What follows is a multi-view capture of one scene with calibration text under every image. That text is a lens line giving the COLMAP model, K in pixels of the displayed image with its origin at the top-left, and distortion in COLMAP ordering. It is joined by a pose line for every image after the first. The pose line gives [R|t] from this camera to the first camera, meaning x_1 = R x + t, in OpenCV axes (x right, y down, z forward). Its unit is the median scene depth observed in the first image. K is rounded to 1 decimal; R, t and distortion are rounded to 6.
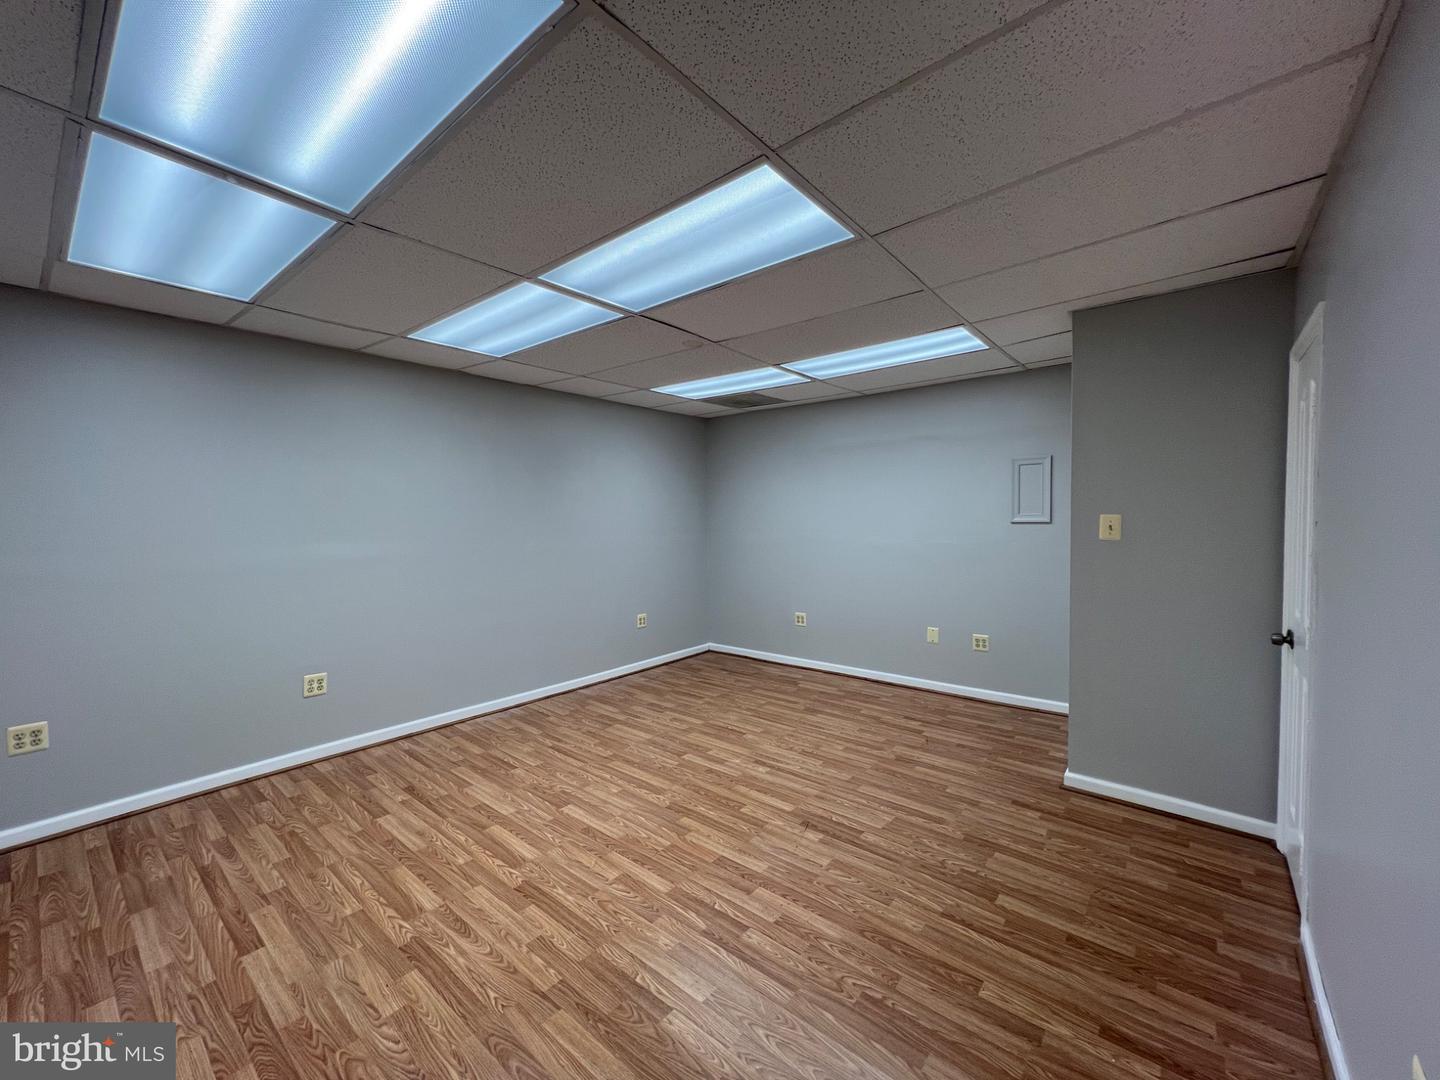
lens RADIAL K [[576.1, 0, 717.9], [0, 576.1, 536.2], [0, 0, 1]] dist [-0.001563, 0.000646]
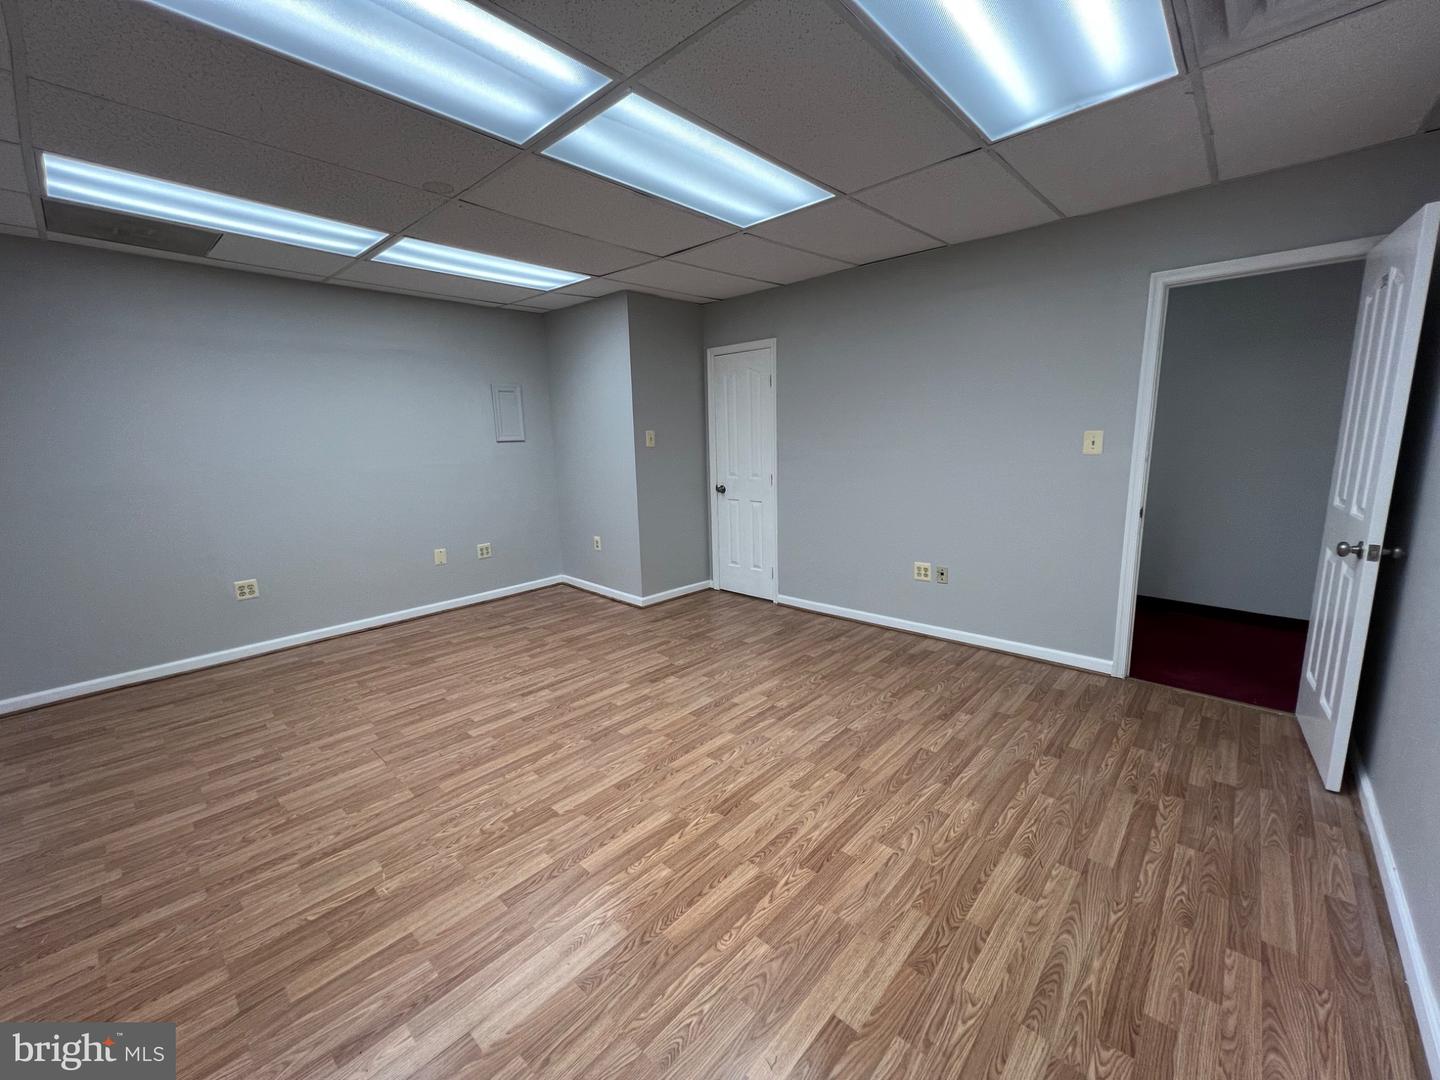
lens RADIAL K [[576.1, 0, 720.5], [0, 576.1, 538.6], [0, 0, 1]] dist [-0.001563, 0.000646]
pose [[0.052878, -0.169860, 0.984048, -0.943957], [0.058494, 0.984262, 0.166754, 0.001982], [-0.996886, 0.048744, 0.061982, 0.720355]]
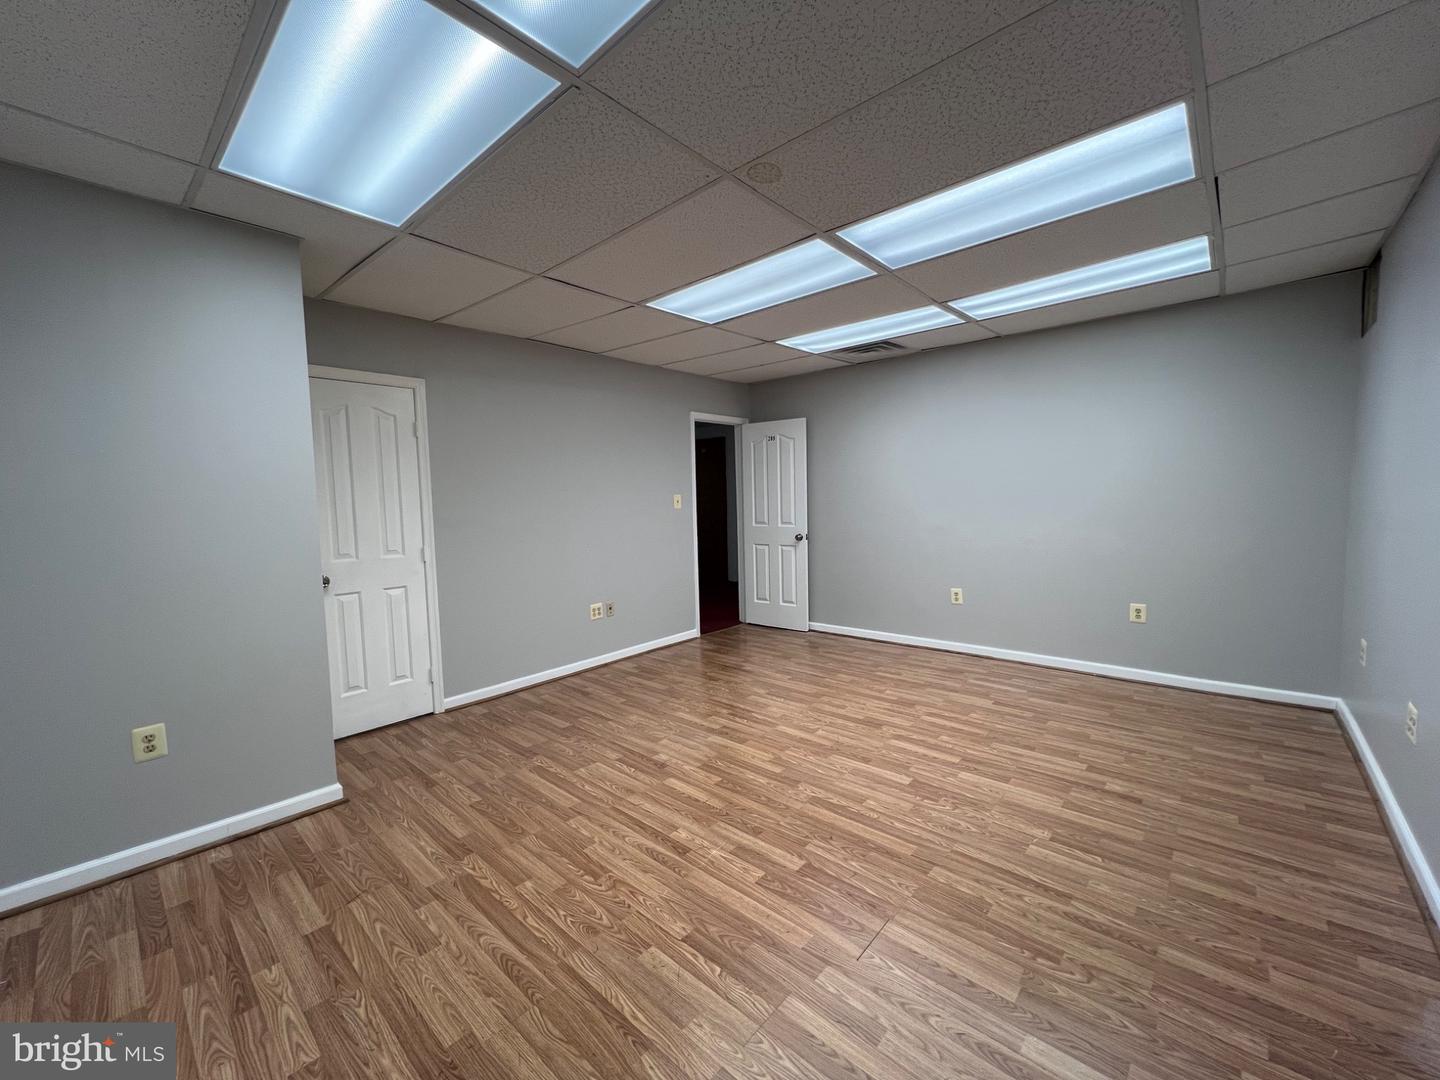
lens RADIAL K [[576.1, 0, 721.6], [0, 576.1, 538.1], [0, 0, 1]] dist [-0.001563, 0.000646]
pose [[-0.998600, 0.032237, 0.041948, -0.014346], [0.036511, 0.993752, 0.105466, -0.026816], [-0.038286, 0.106850, -0.993538, 1.893130]]
